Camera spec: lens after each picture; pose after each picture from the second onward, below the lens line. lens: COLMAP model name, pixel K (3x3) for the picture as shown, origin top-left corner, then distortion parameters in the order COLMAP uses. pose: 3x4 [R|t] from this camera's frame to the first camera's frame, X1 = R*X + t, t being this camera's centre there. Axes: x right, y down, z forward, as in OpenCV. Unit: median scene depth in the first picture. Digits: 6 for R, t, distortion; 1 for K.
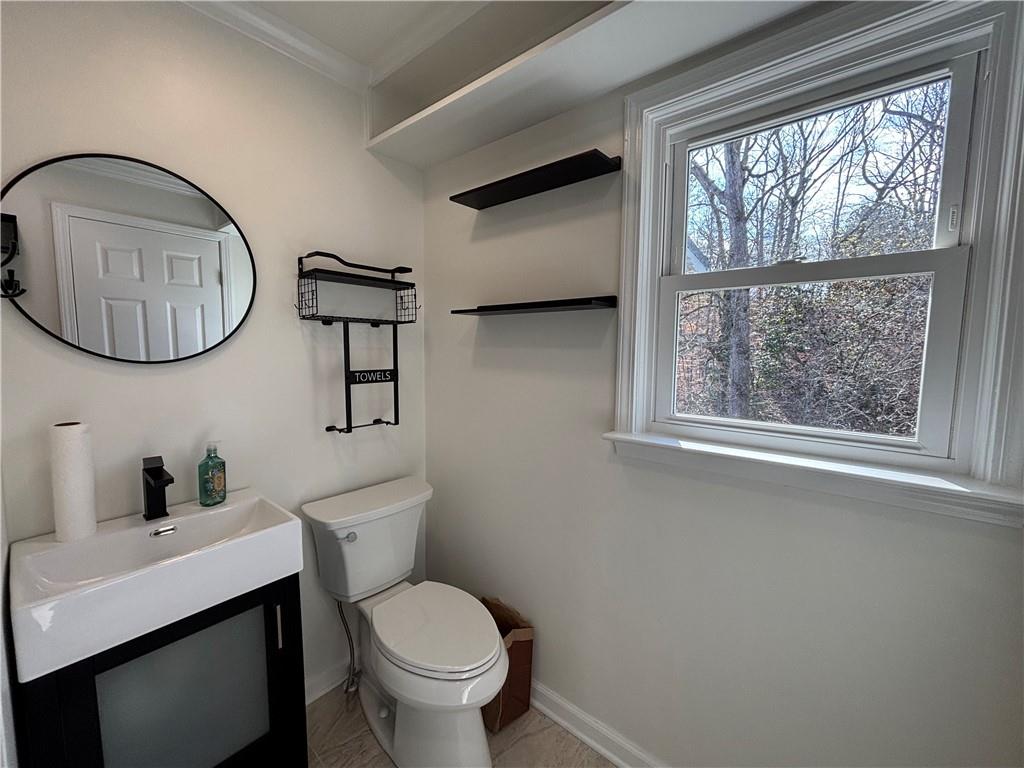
lens RADIAL K [[414.2, 0, 510.7], [0, 414.2, 382.6], [0, 0, 1]] dist [0.001761, -0.000201]
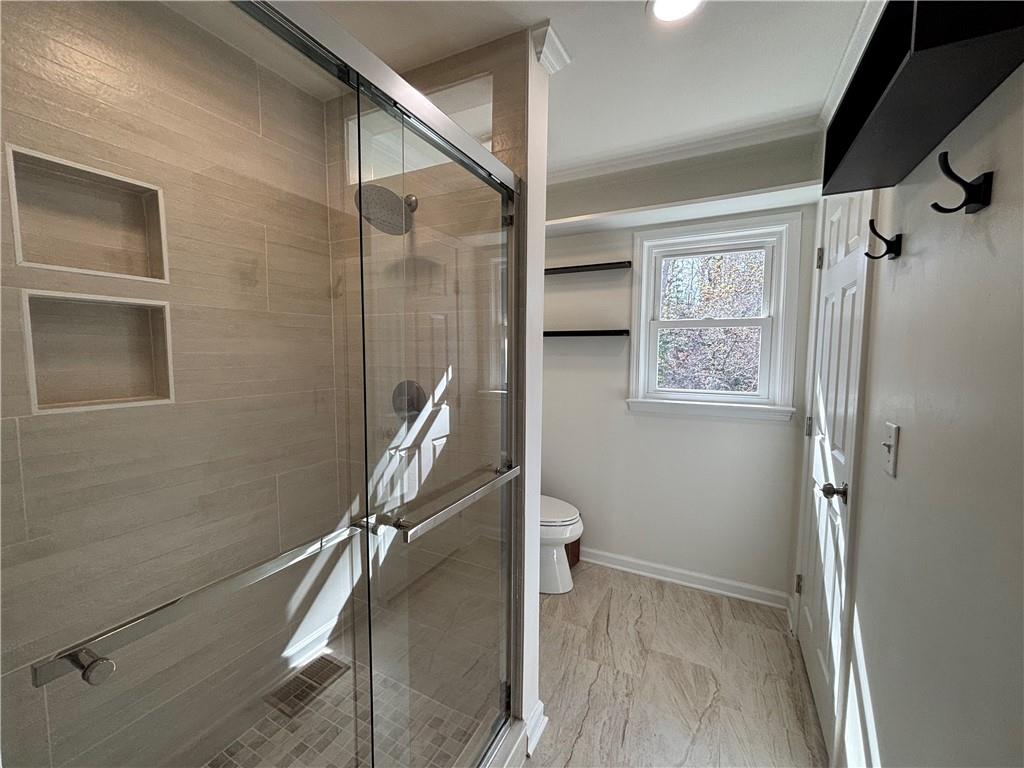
lens RADIAL K [[414.2, 0, 510.7], [0, 414.2, 382.6], [0, 0, 1]] dist [0.001761, -0.000201]
pose [[0.974997, -0.023344, 0.220989, -0.744002], [0.023871, 0.999715, 0.000285, 0.027890], [-0.220933, 0.004998, 0.975276, -0.807025]]
